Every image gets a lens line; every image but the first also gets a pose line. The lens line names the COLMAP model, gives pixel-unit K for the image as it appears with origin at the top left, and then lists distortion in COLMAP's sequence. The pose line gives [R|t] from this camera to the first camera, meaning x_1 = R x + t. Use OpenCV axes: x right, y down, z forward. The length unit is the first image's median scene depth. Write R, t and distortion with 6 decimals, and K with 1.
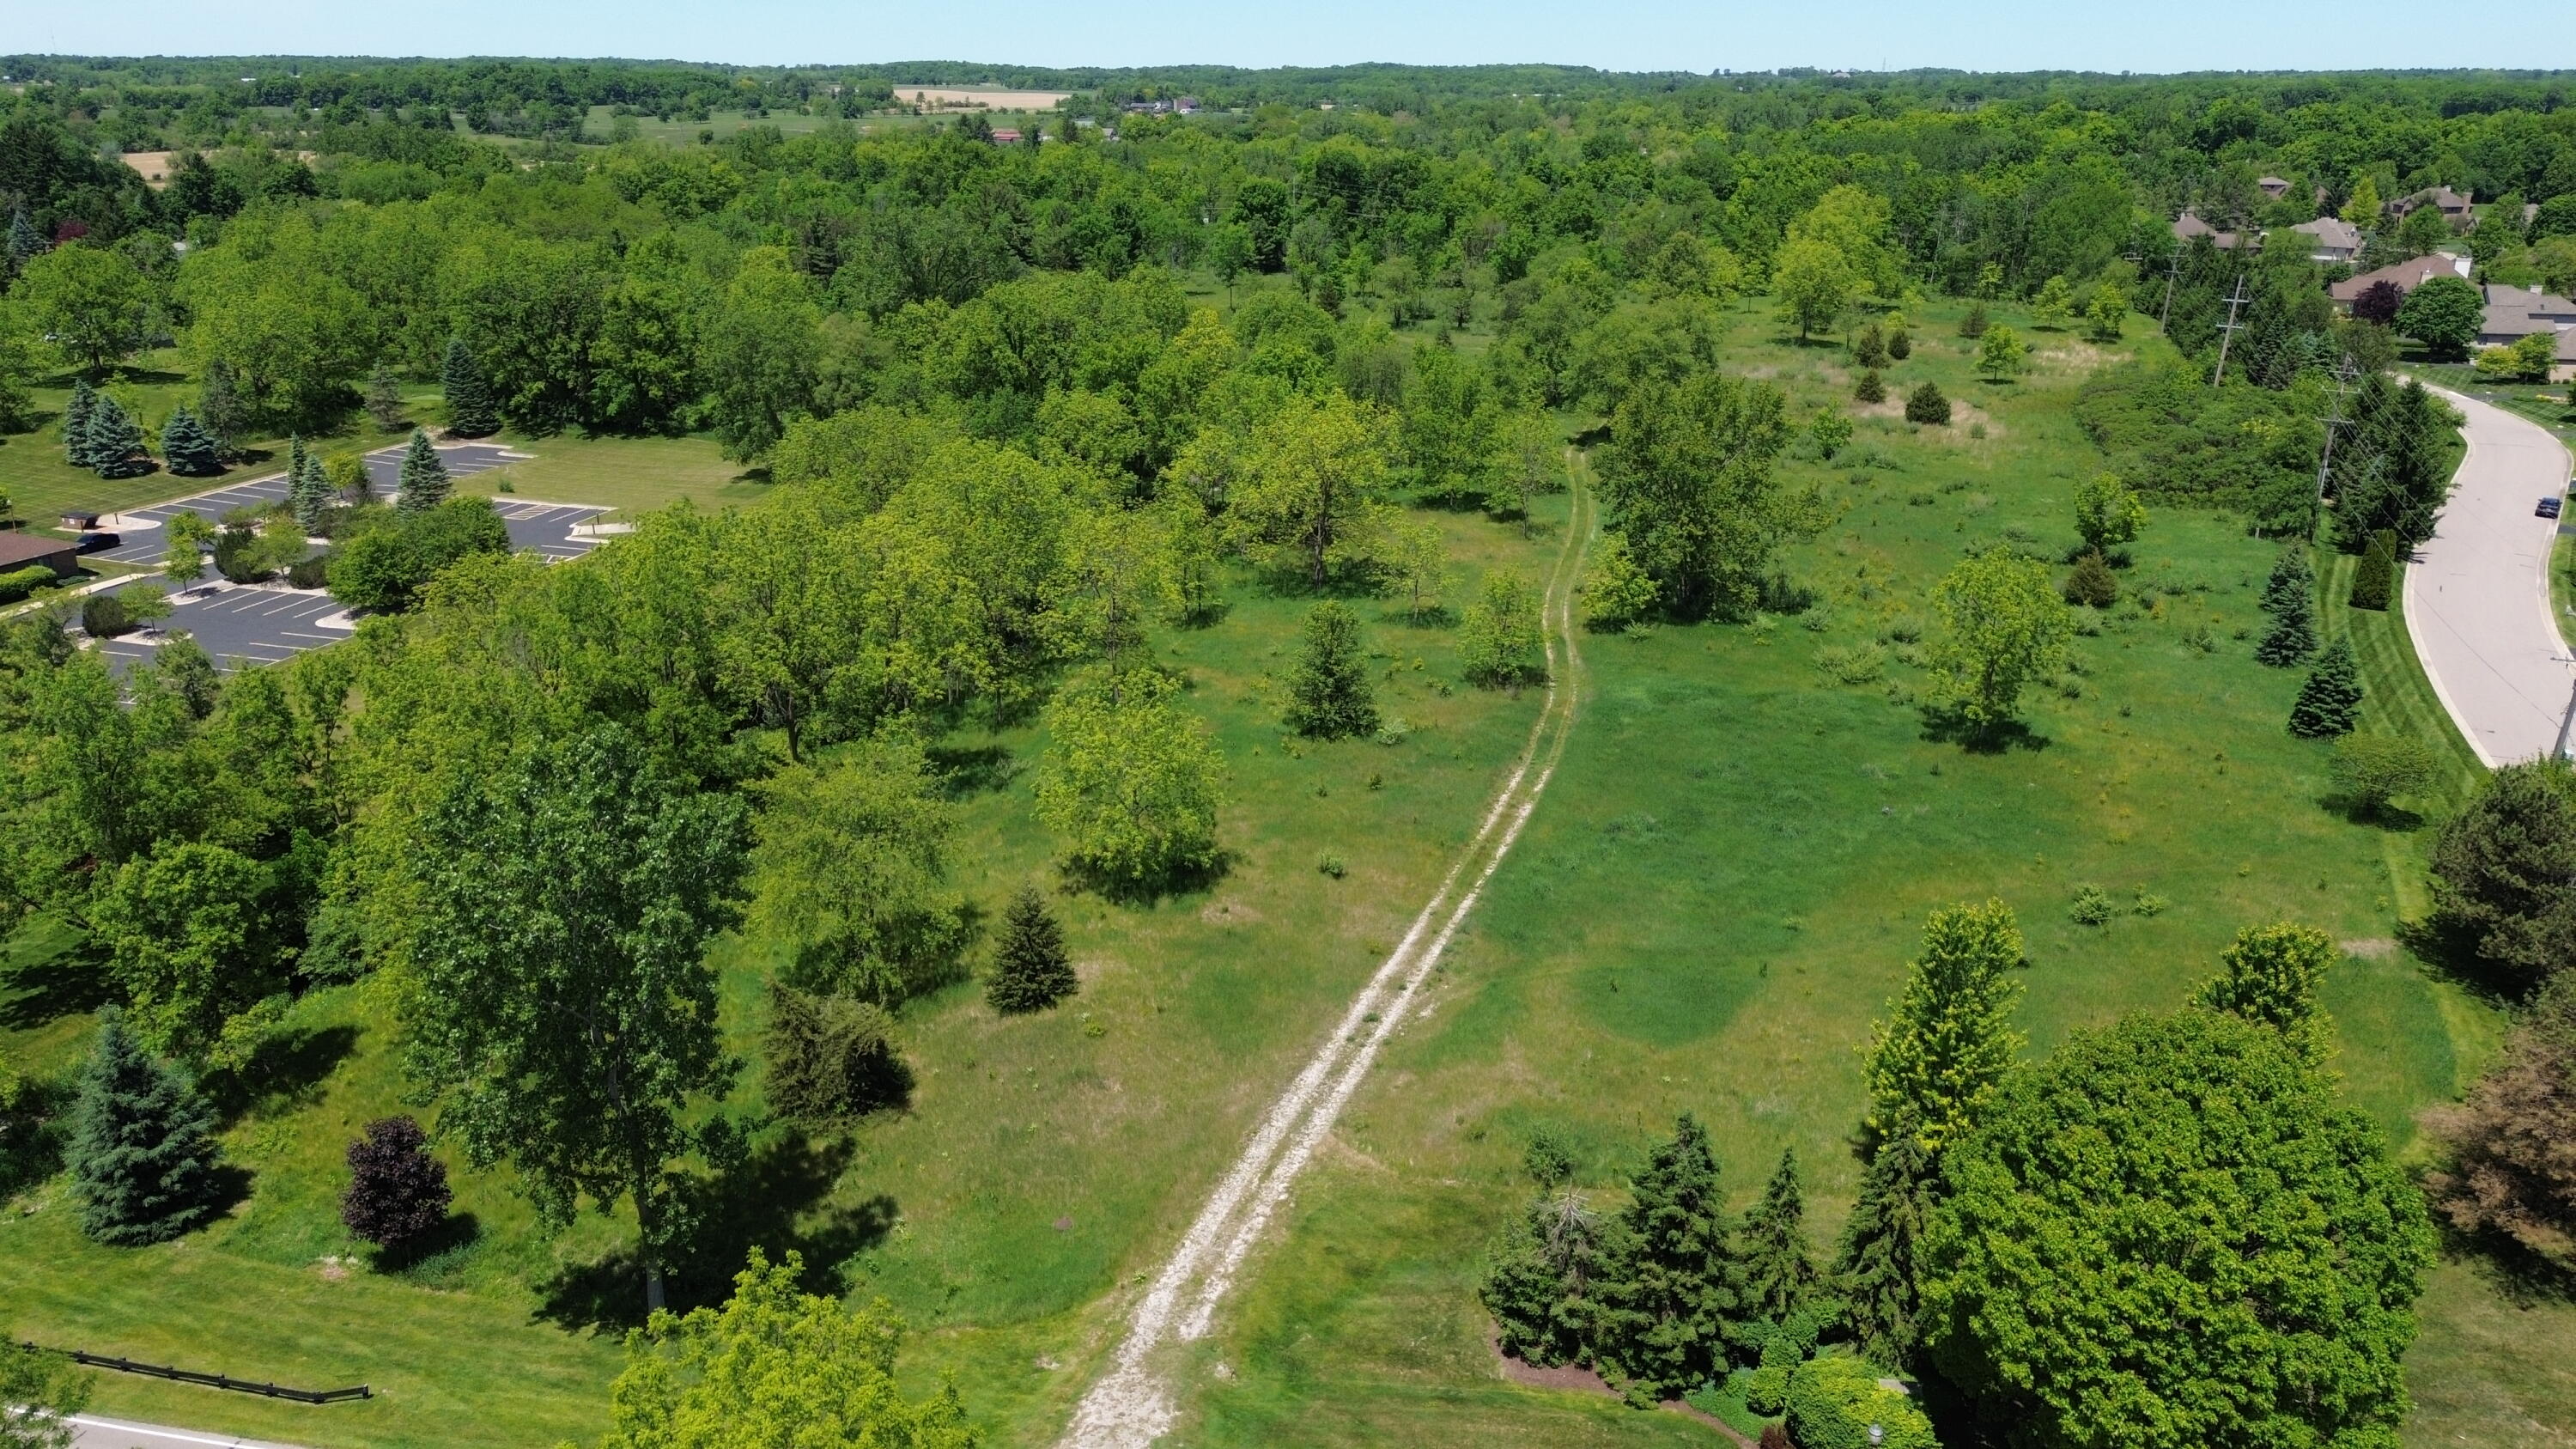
lens RADIAL K [[1825.7, 0, 1288.0], [0, 1825.7, 724.5], [0, 0, 1]] dist [0.076245, -0.072867]
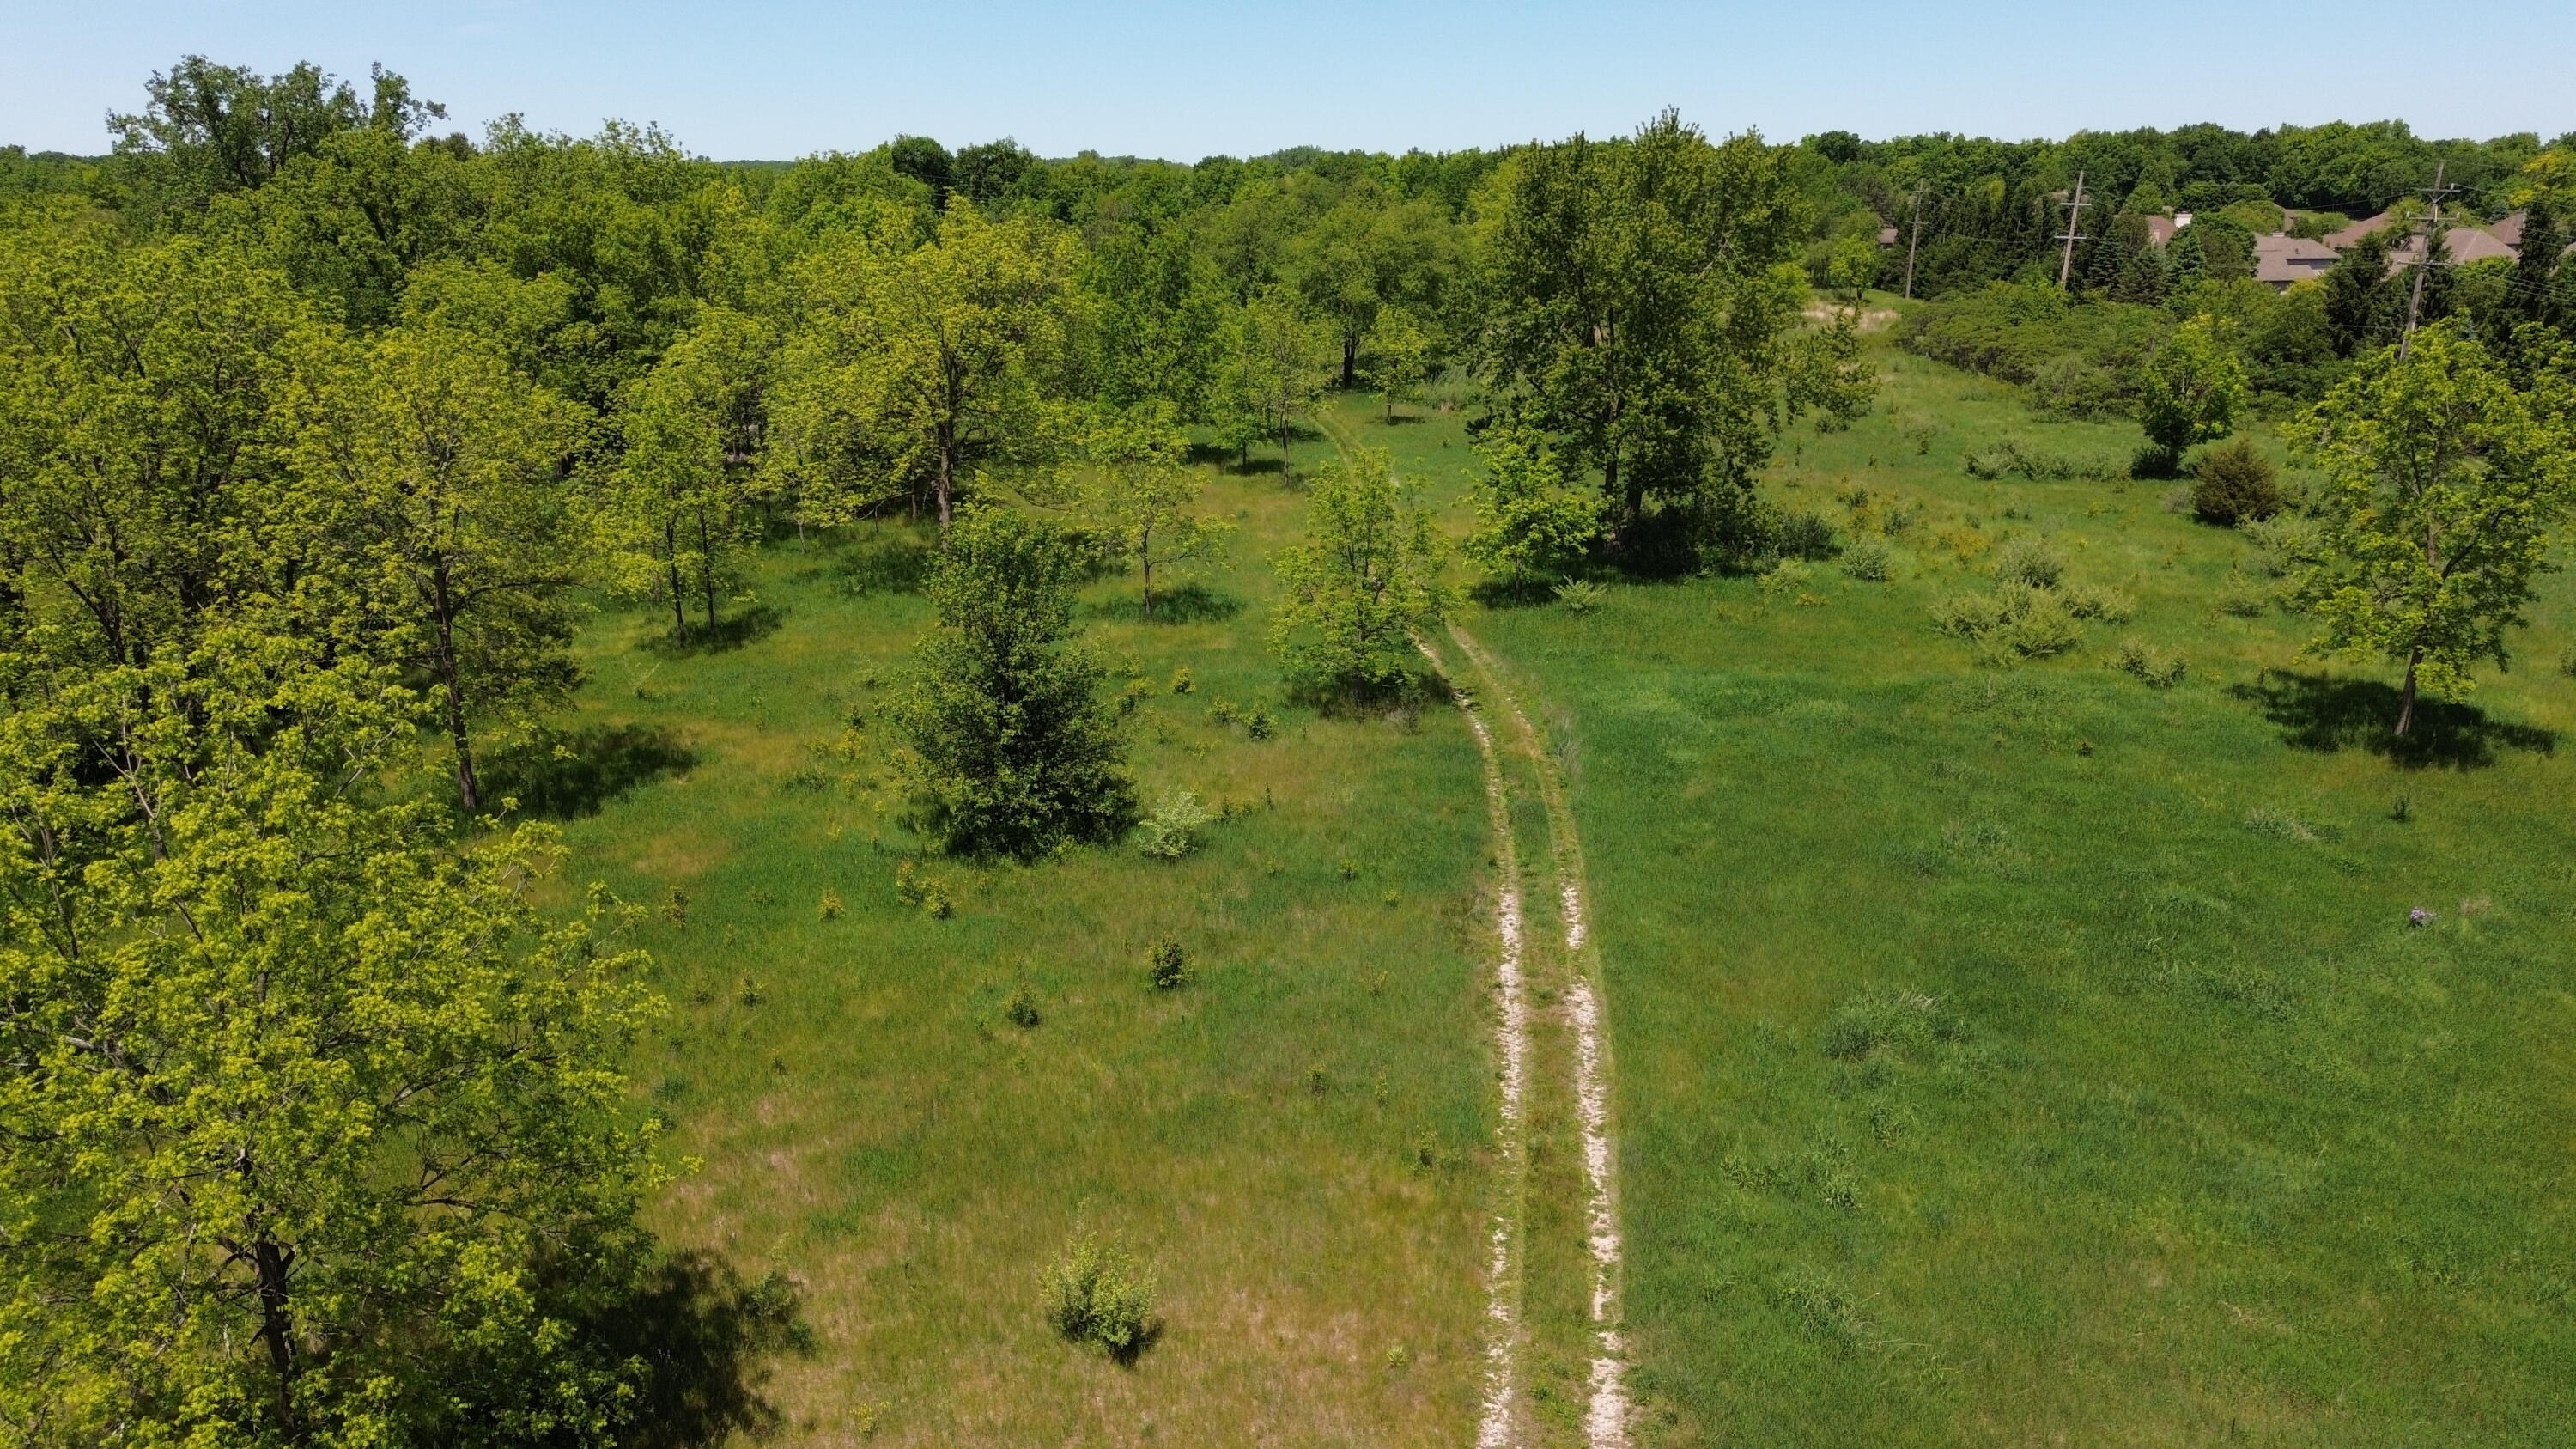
lens RADIAL K [[1825.7, 0, 1288.0], [0, 1825.7, 724.5], [0, 0, 1]] dist [0.076245, -0.072867]
pose [[0.976020, -0.072178, 0.205366, -0.000157], [0.082602, 0.995670, -0.042636, 0.000467], [-0.201400, 0.058577, 0.977756, 0.344129]]
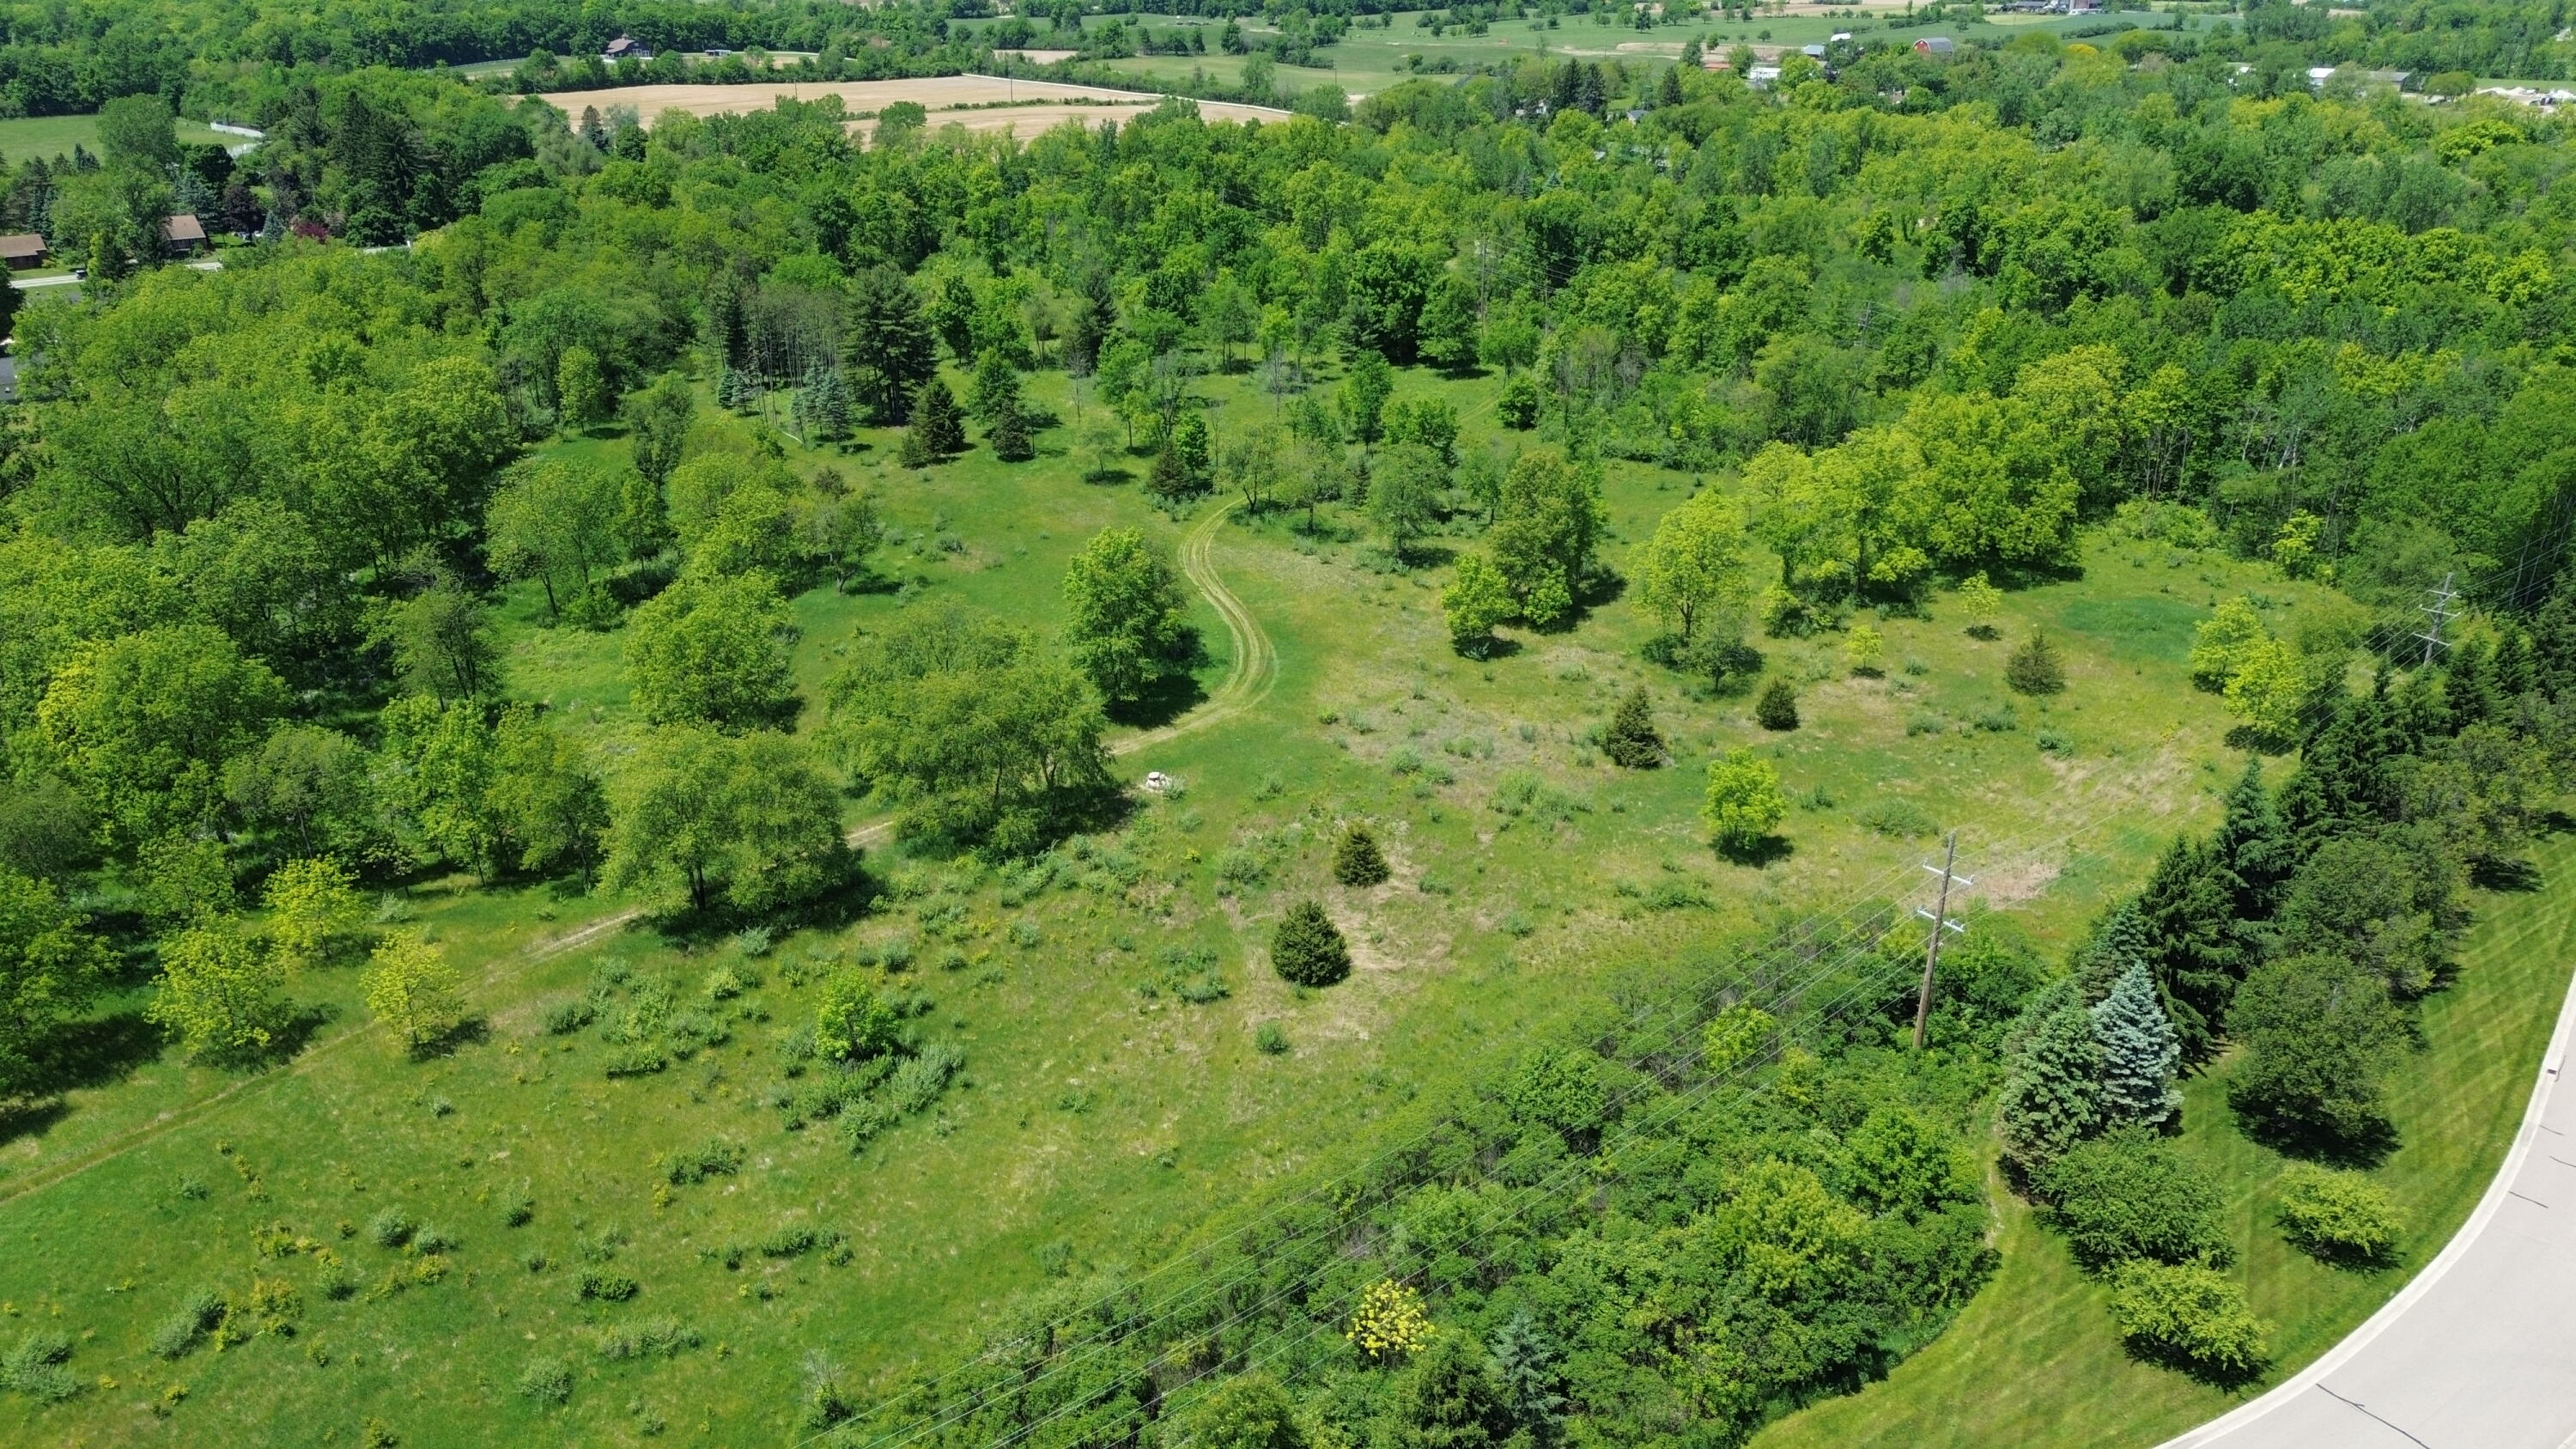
lens RADIAL K [[1818.6, 0, 1288.0], [0, 1818.6, 724.5], [0, 0, 1]] dist [0.135290, -0.293170]
pose [[0.865148, 0.190355, -0.463988, 0.657857], [-0.160431, 0.981598, 0.103571, -0.328886], [0.475165, -0.015167, 0.879766, 0.574110]]
